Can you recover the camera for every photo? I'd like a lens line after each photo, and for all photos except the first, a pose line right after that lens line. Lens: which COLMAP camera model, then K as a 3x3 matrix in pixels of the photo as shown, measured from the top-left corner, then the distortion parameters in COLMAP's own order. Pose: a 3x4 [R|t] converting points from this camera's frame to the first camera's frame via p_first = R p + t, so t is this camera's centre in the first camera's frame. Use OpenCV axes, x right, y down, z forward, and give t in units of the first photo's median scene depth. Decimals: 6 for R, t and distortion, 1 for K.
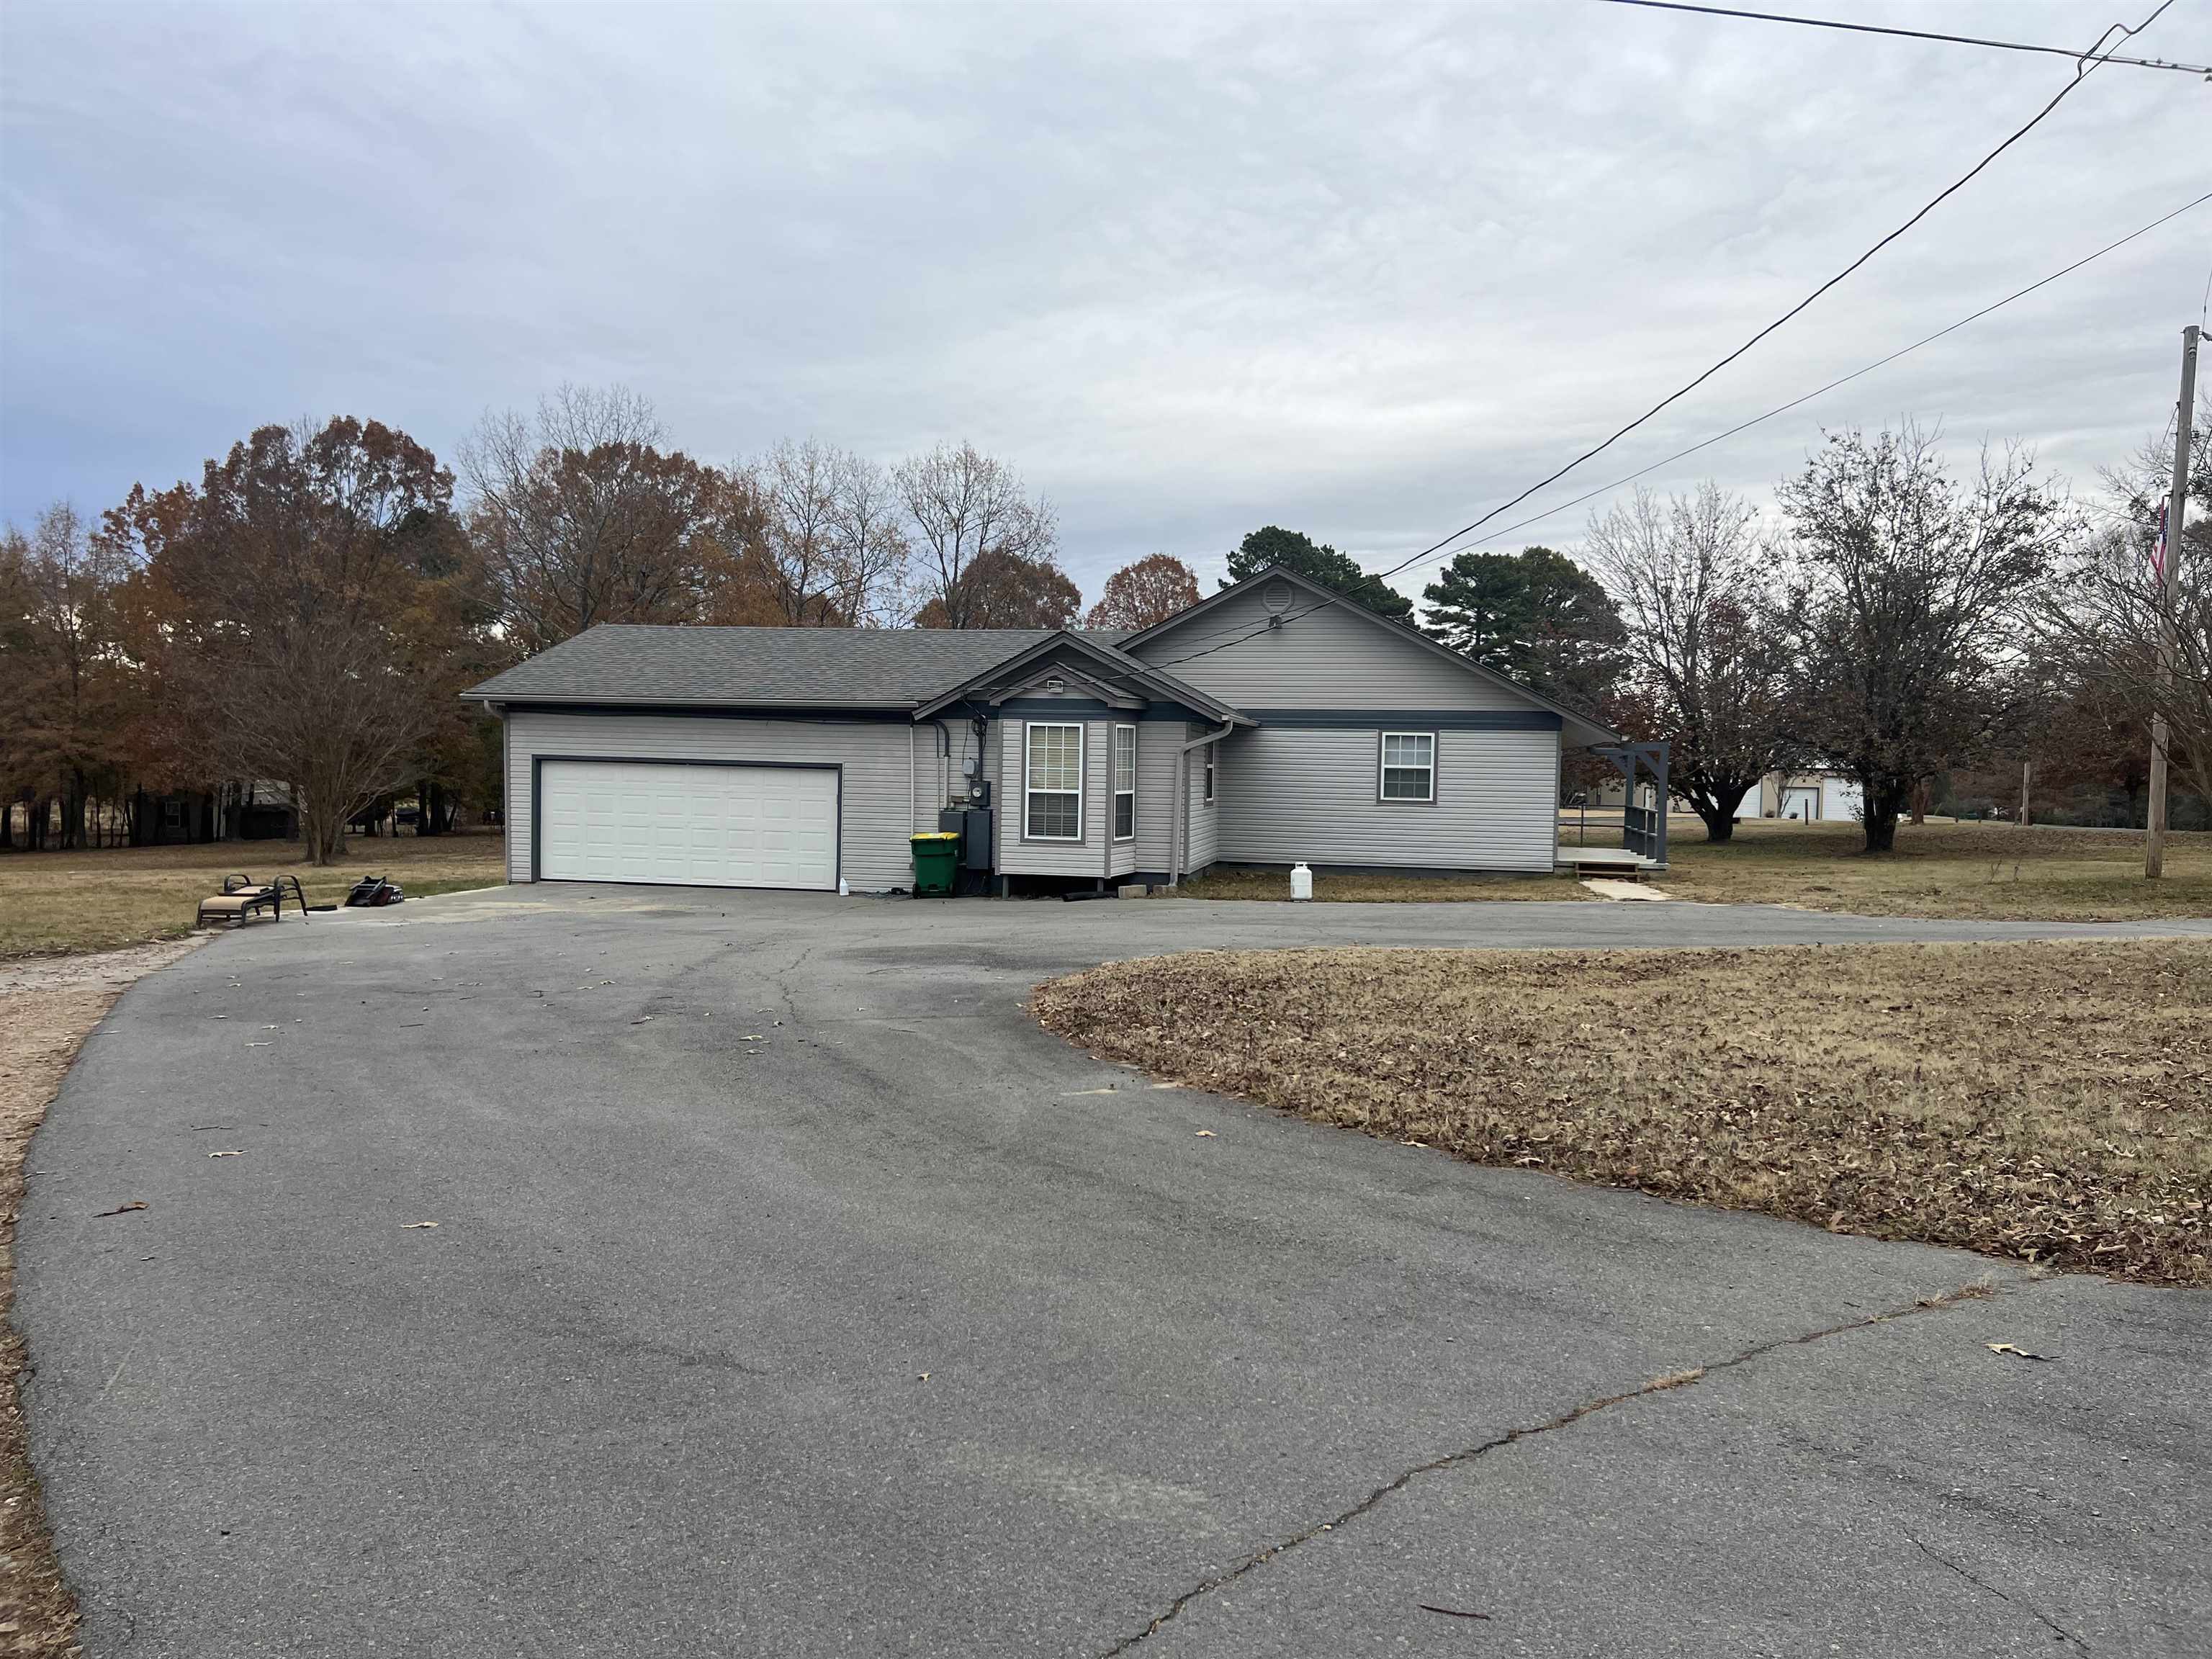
lens RADIAL K [[1989.6, 0, 1106.0], [0, 1989.6, 829.5], [0, 0, 1]] dist [0.001797, 0.002468]
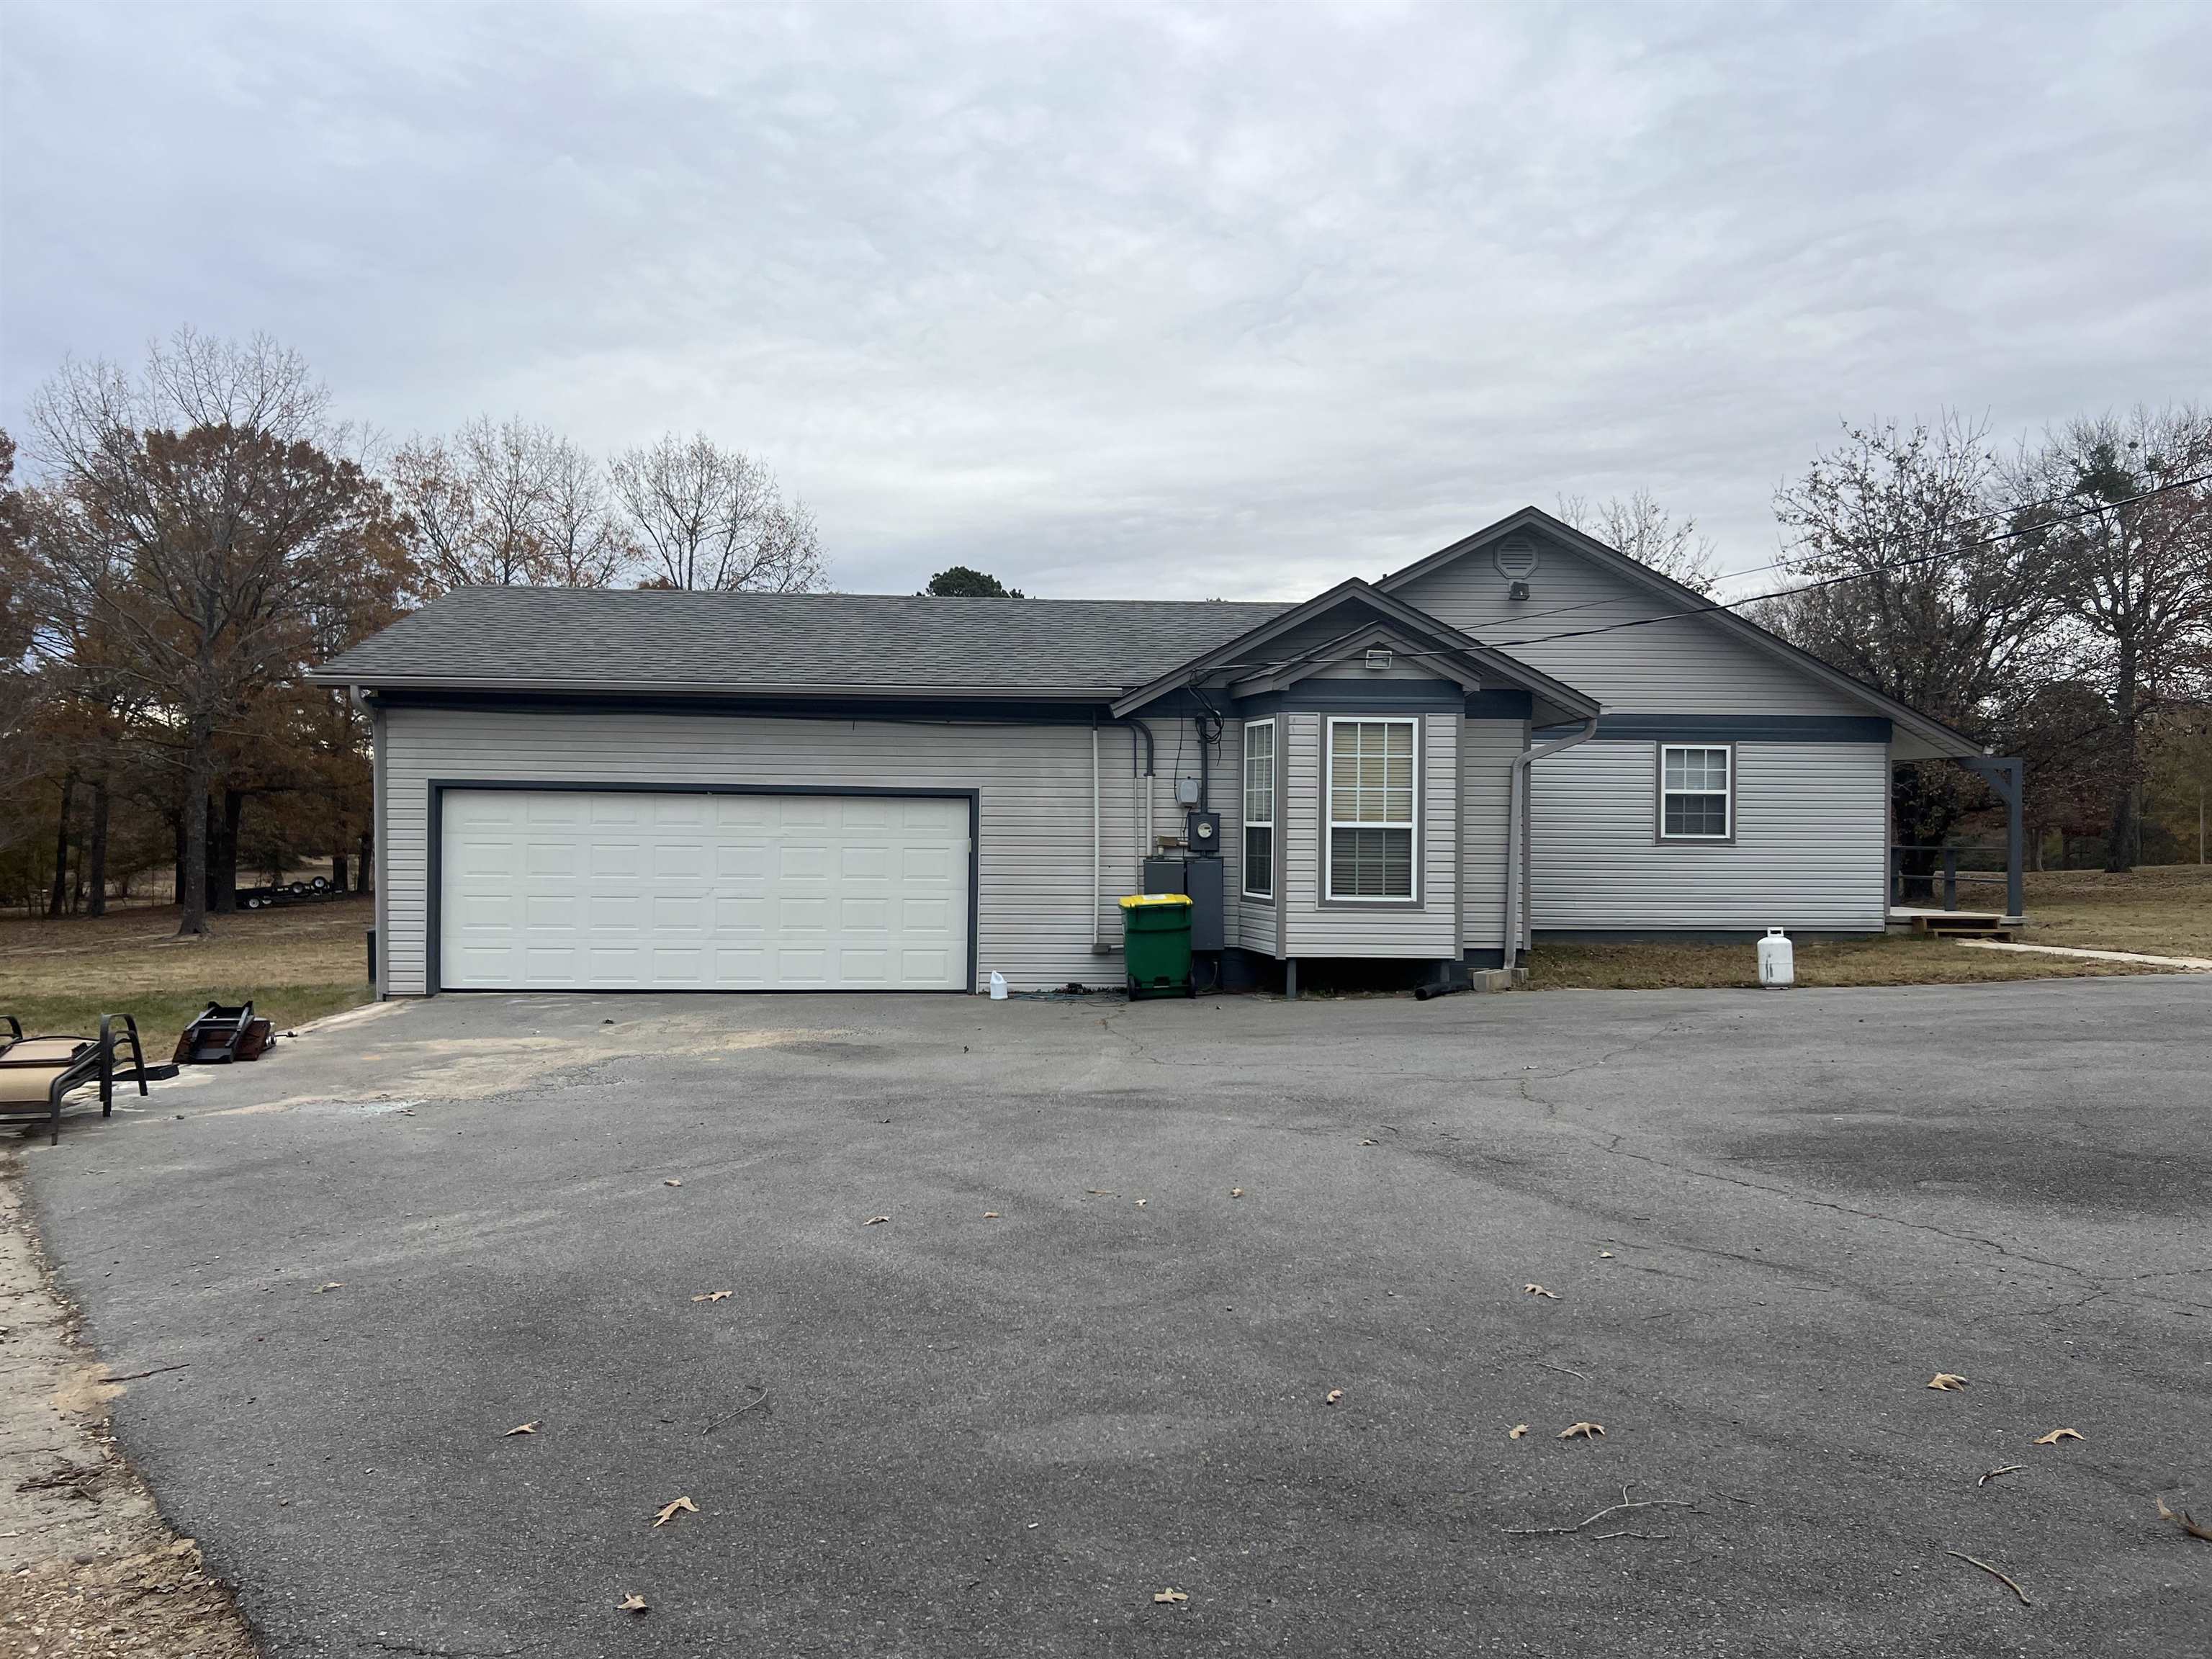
lens RADIAL K [[1989.6, 0, 1106.0], [0, 1989.6, 829.5], [0, 0, 1]] dist [0.001797, 0.002468]
pose [[0.968054, -0.013845, 0.250359, -0.250688], [0.023437, 0.999099, -0.035374, 0.002725], [-0.249644, 0.040112, 0.967507, 0.378330]]
